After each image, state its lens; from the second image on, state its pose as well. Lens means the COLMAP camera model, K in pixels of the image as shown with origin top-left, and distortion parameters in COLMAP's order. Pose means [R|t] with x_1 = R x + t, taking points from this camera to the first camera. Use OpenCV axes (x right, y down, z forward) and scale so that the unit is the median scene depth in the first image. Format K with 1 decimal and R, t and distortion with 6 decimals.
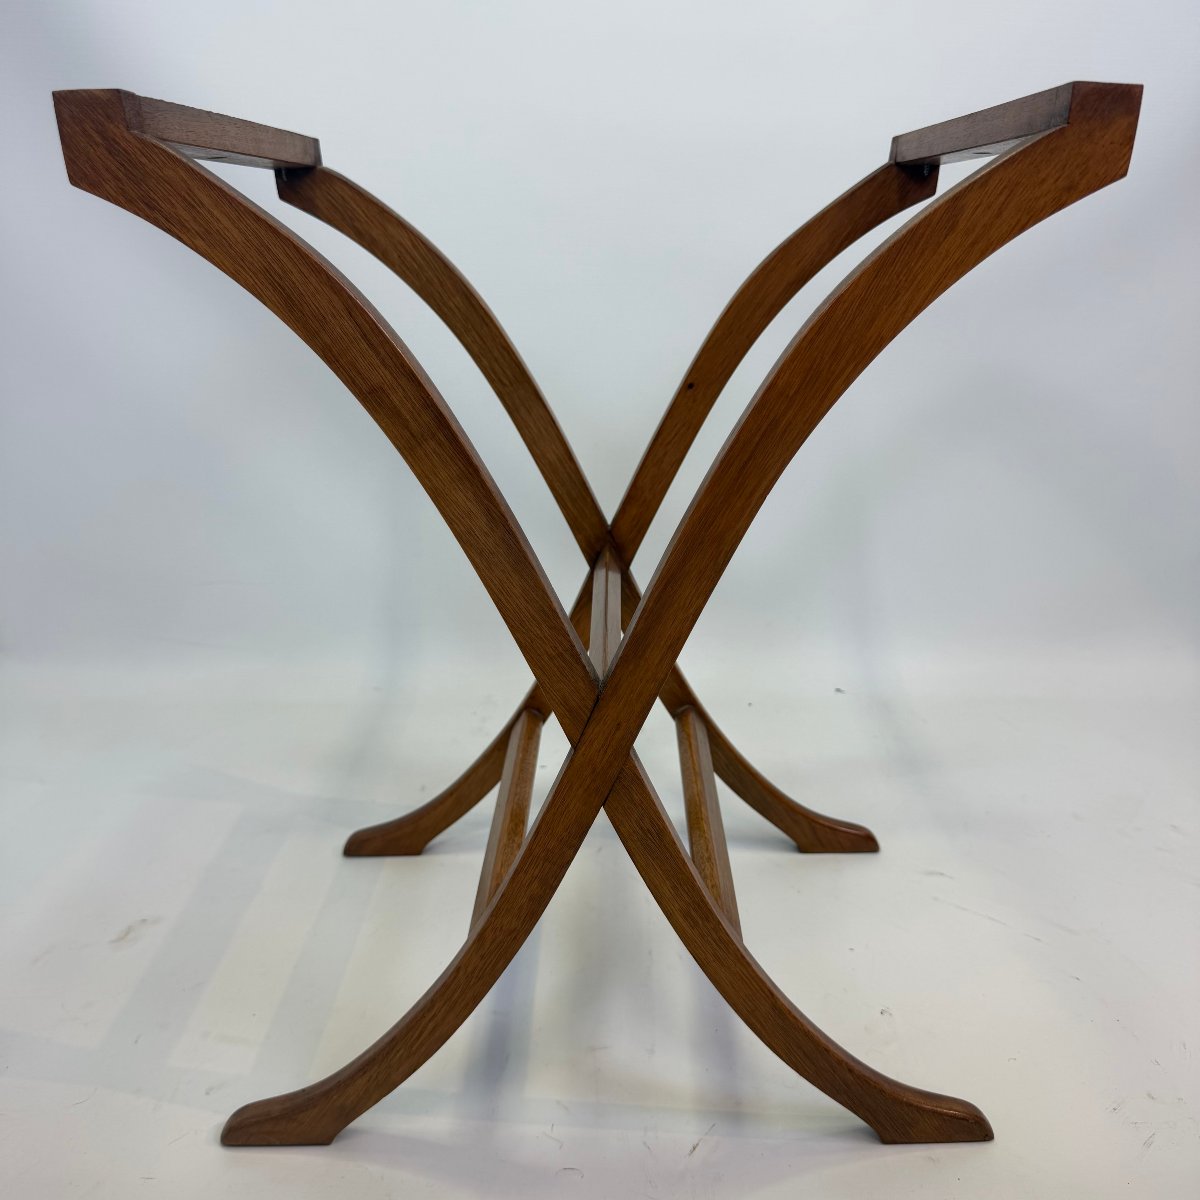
lens RADIAL K [[1145.0, 0, 600.0], [0, 1145.0, 600.0], [0, 0, 1]] dist [0.121553, -0.266606]
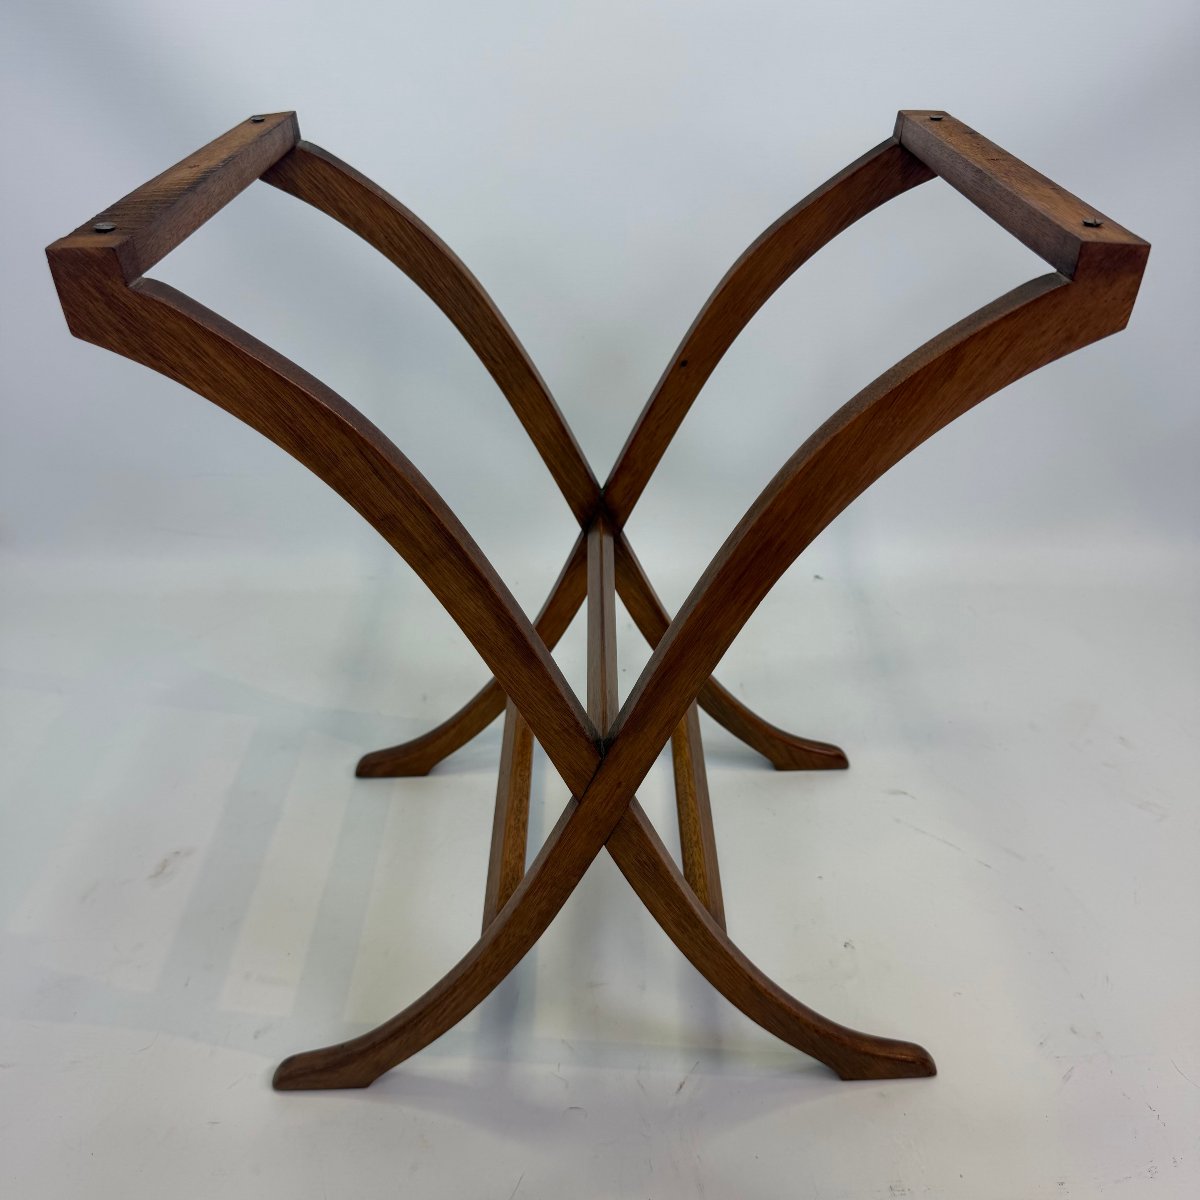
lens RADIAL K [[1139.0, 0, 600.0], [0, 1139.0, 600.0], [0, 0, 1]] dist [0.195793, -0.519854]
pose [[0.999774, -0.008075, 0.019691, -0.019096], [0.003309, 0.972955, 0.230970, -0.270624], [-0.021024, -0.230853, 0.972762, -0.021230]]
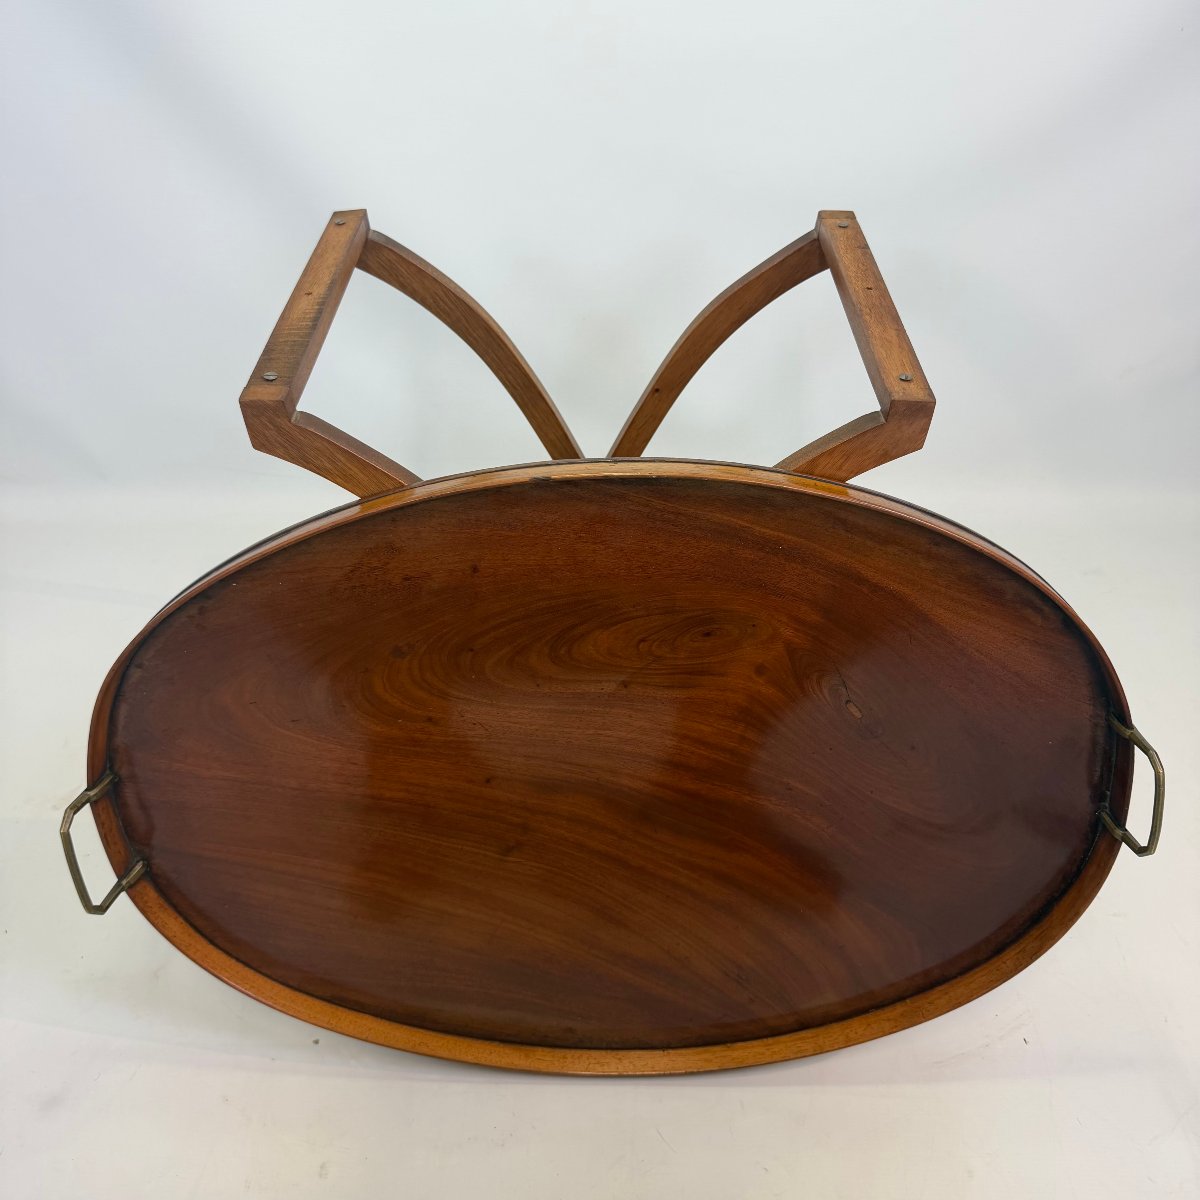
lens RADIAL K [[1139.0, 0, 600.0], [0, 1139.0, 600.0], [0, 0, 1]] dist [0.195793, -0.519854]
pose [[0.999901, -0.001297, 0.014029, -0.007305], [-0.003759, 0.935113, 0.354330, -0.534828], [-0.013578, -0.354348, 0.935015, -0.402533]]
